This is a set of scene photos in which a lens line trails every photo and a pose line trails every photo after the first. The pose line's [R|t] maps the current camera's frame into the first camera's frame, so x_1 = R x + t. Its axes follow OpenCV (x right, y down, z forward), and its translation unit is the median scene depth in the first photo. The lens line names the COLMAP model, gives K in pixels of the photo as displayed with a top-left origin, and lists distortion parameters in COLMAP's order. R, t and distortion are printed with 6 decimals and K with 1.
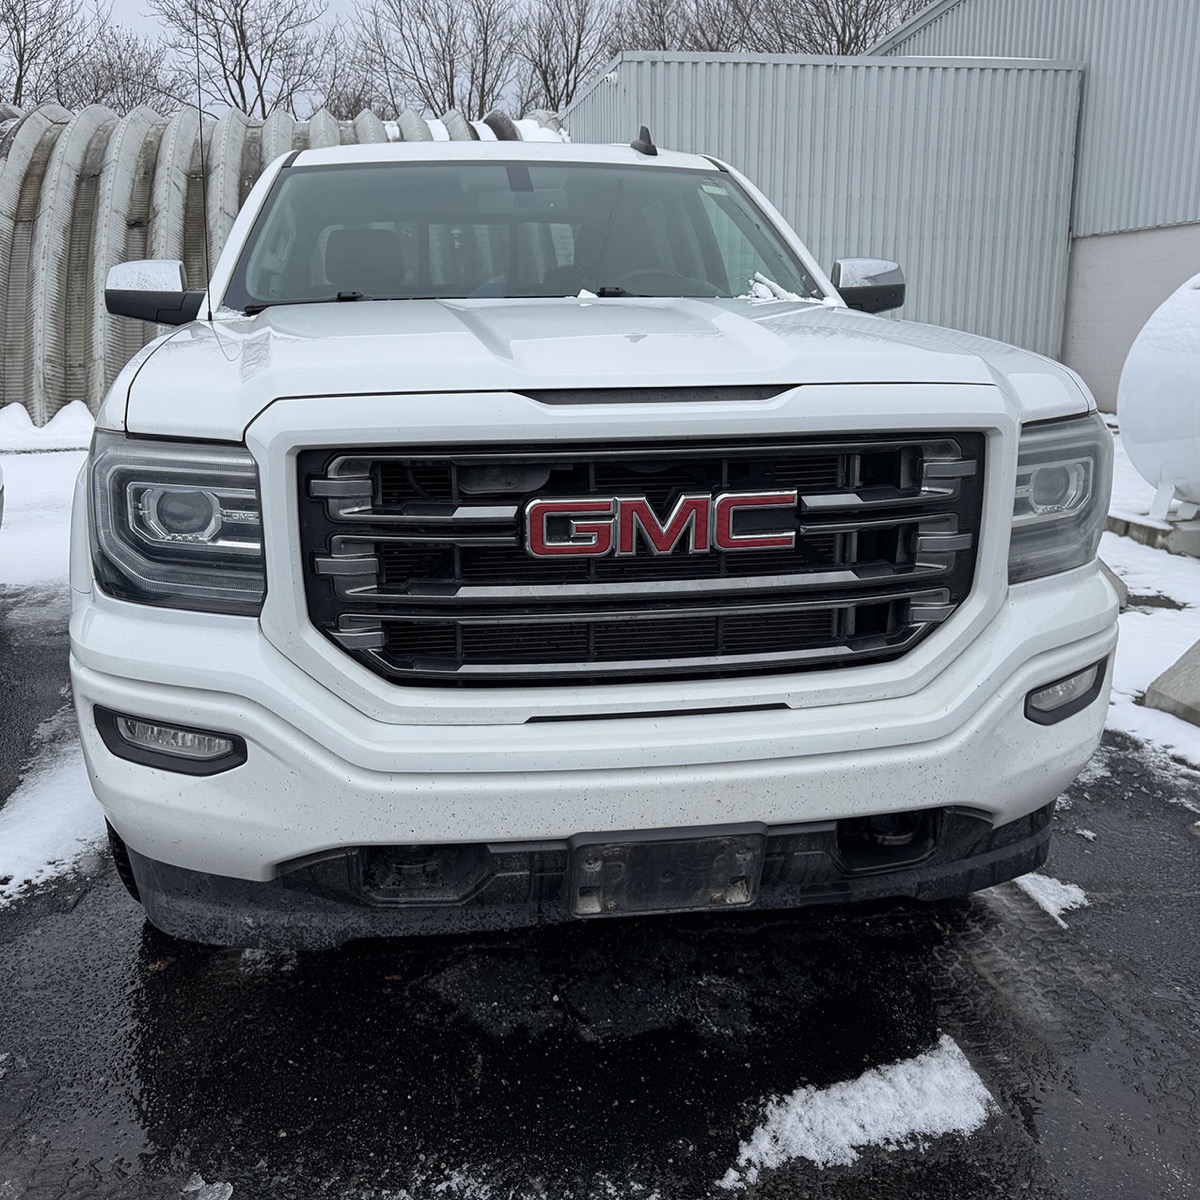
lens RADIAL K [[1200.1, 0, 572.1], [0, 1200.1, 555.4], [0, 0, 1]] dist [0.012703, 0.000000]
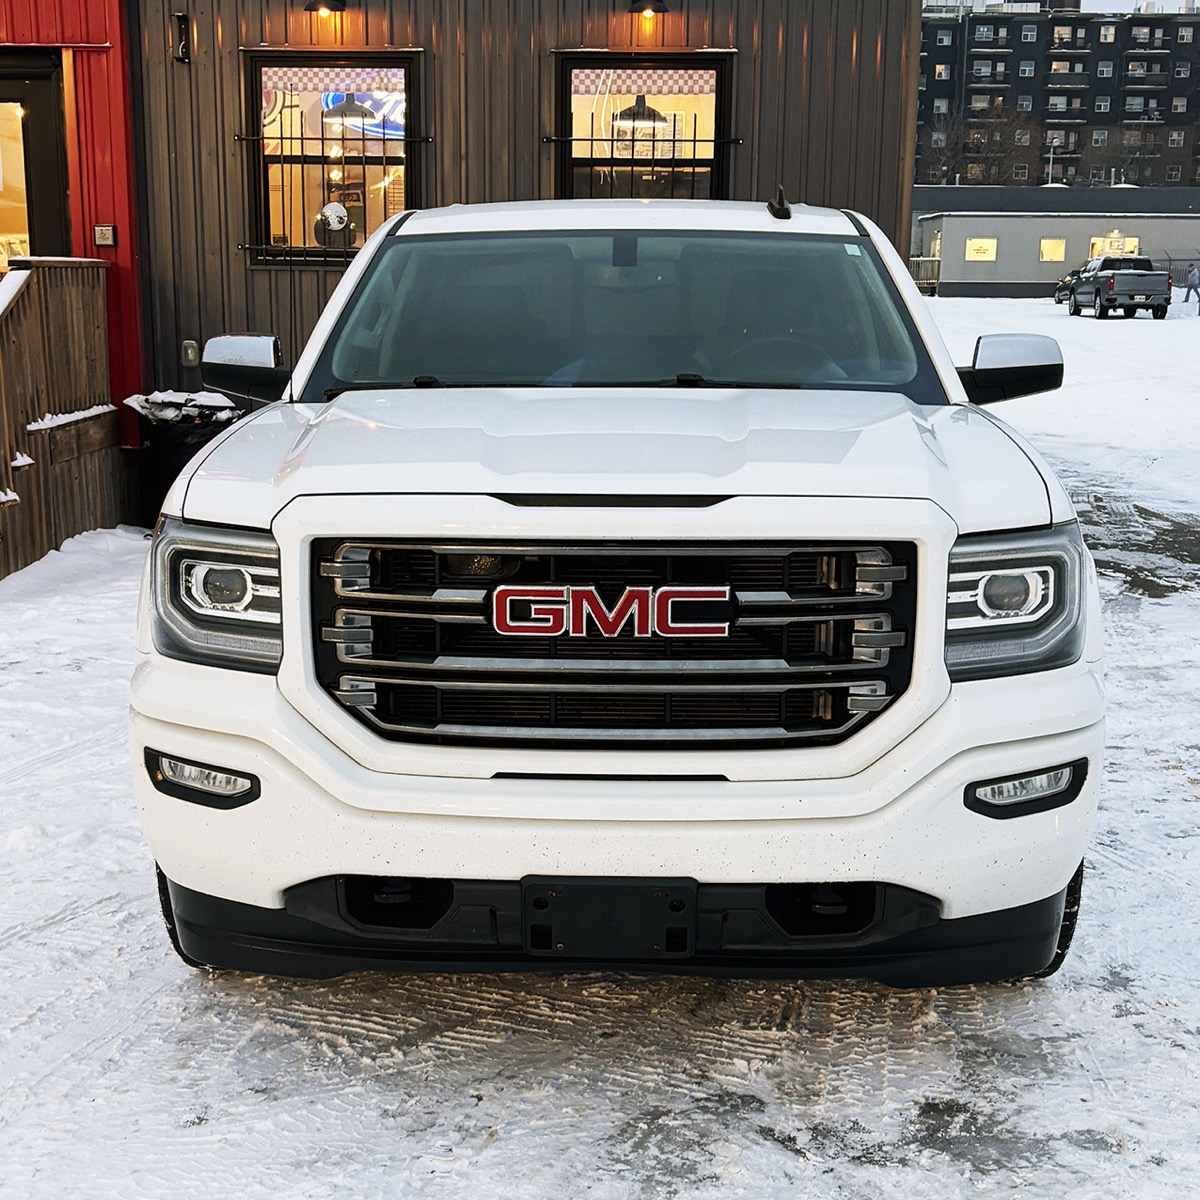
lens RADIAL K [[1743.6, 0, 594.2], [0, 1743.6, 600.1], [0, 0, 1]] dist [0.049800, 0.000000]
pose [[0.984029, 0.039336, -0.173607, 0.339176], [-0.046962, 0.998094, -0.040037, 0.030347], [0.171701, 0.047551, 0.984001, -0.640116]]
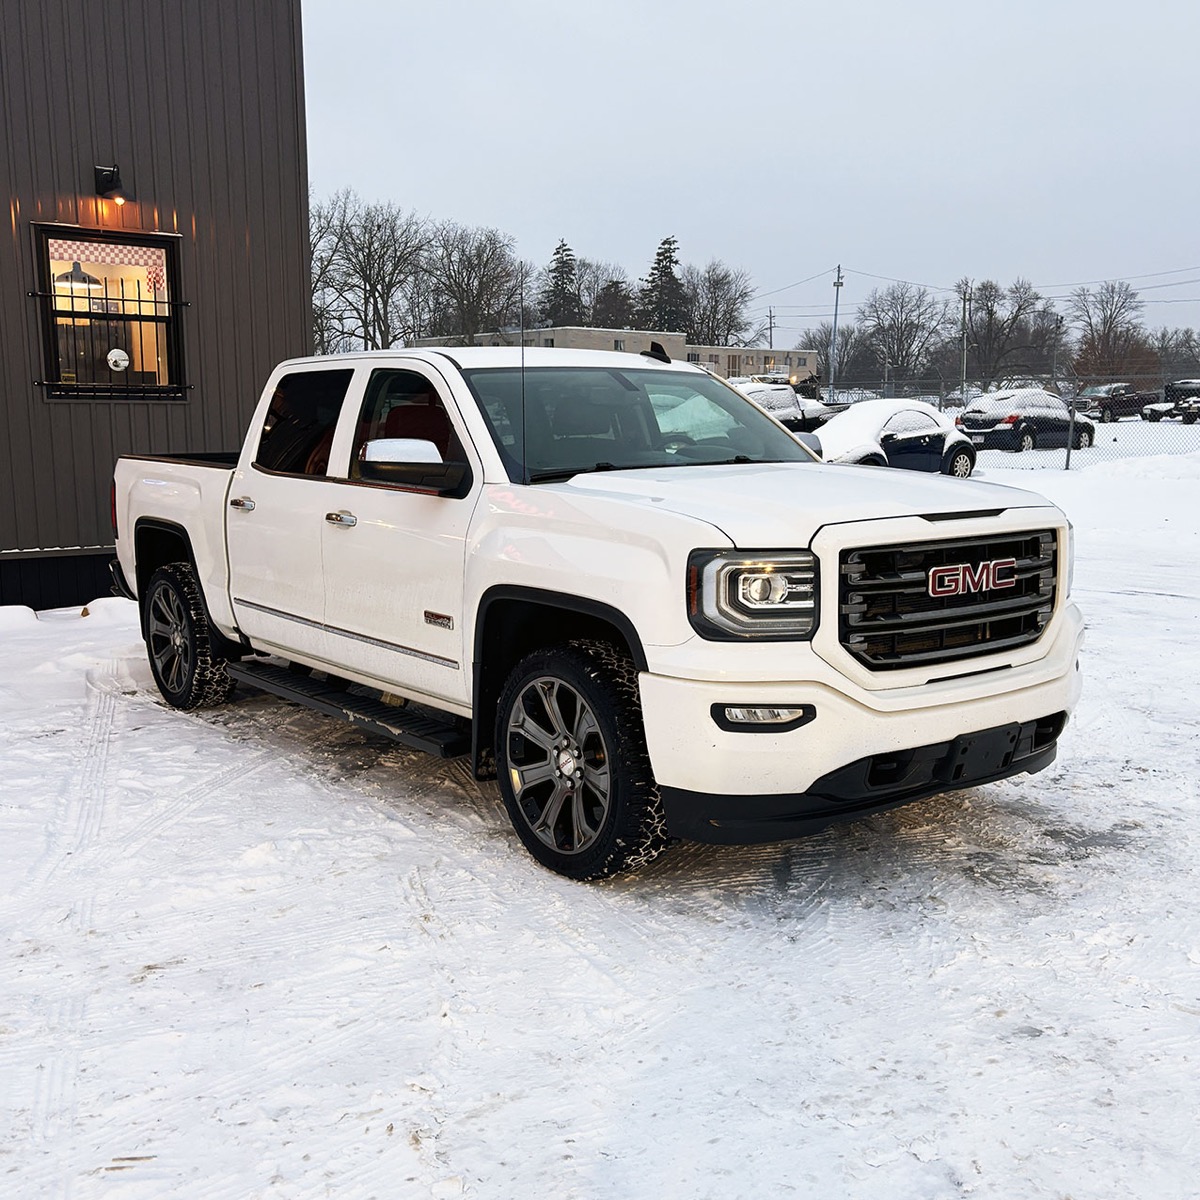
lens RADIAL K [[1309.1, 0, 610.1], [0, 1309.1, 604.0], [0, 0, 1]] dist [0.017132, 0.000000]
pose [[0.875556, -0.070333, 0.477970, -1.470110], [0.110802, 0.992209, -0.056965, 0.074163], [-0.470239, 0.102836, 0.876527, -0.630807]]
